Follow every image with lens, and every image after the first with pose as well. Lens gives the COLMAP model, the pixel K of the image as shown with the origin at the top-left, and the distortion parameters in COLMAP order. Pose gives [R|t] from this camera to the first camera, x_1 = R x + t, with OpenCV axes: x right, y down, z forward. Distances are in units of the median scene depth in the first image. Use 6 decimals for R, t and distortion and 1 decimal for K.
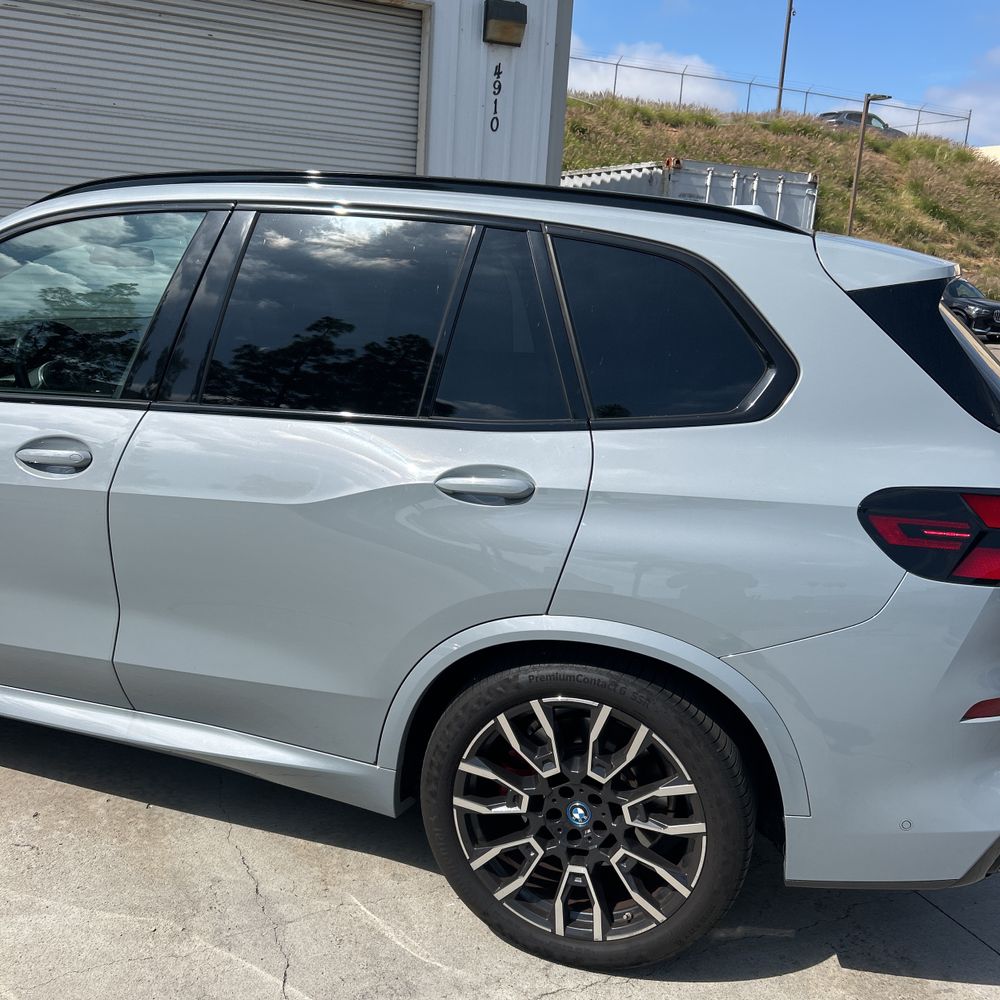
lens RADIAL K [[1007.6, 0, 497.2], [0, 1007.6, 490.1], [0, 0, 1]] dist [0.018011, -0.006457]
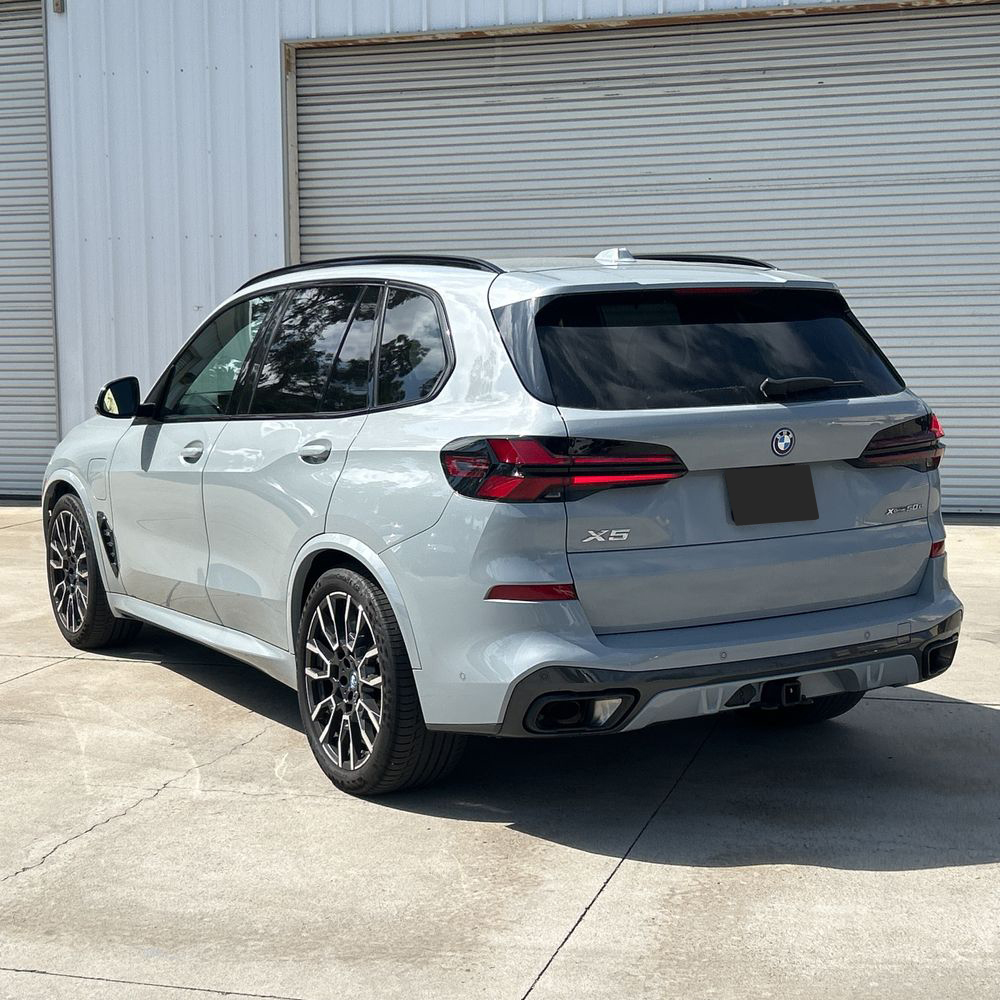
lens RADIAL K [[1692.4, 0, 500.0], [0, 1692.4, 500.0], [0, 0, 1]] dist [0.206661, -0.789778]
pose [[0.741333, -0.003803, -0.671126, 0.486687], [-0.097927, 0.988669, -0.113774, 0.084602], [0.663954, 0.150066, 0.732560, -0.174712]]
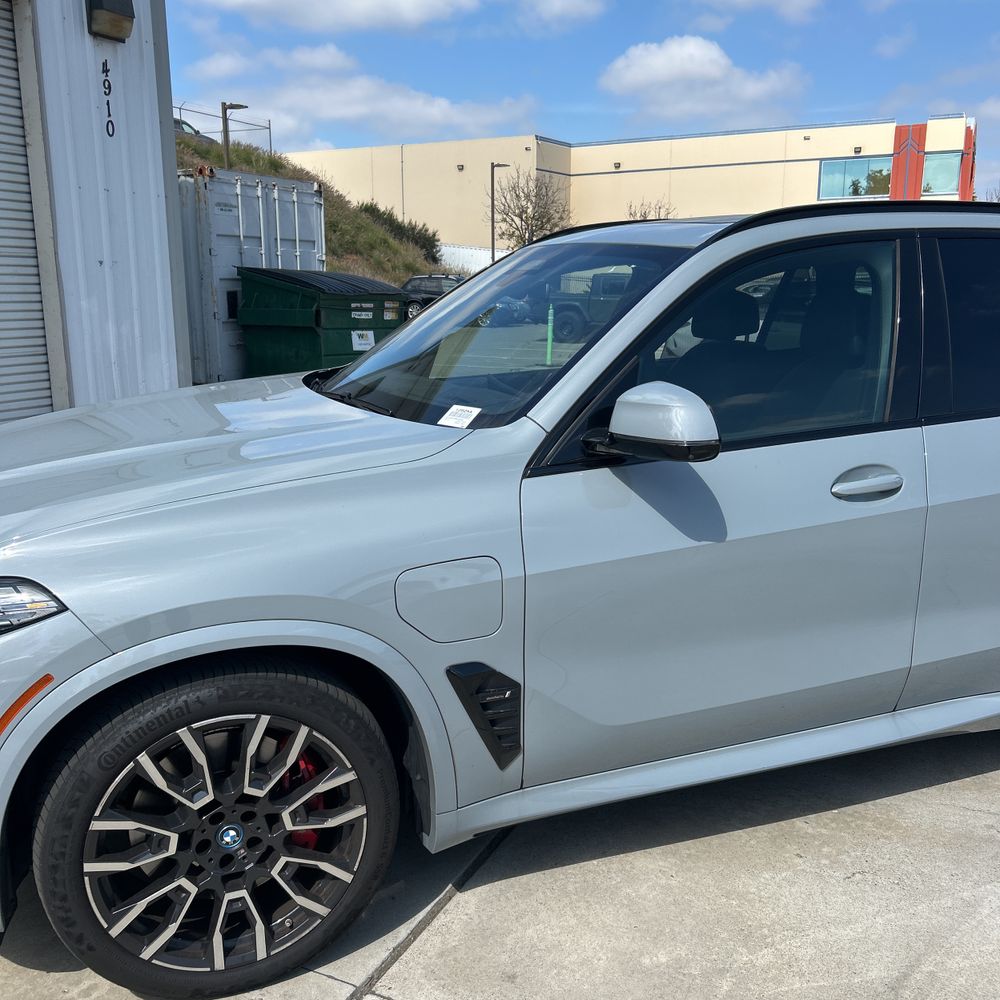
lens RADIAL K [[1002.5, 0, 487.9], [0, 1002.5, 508.7], [0, 0, 1]] dist [0.031883, -0.031265]
pose [[0.778431, -0.193702, 0.597097, -0.389190], [0.184954, 0.979748, 0.076713, -0.045937], [-0.599865, 0.050720, 0.798492, 0.121235]]
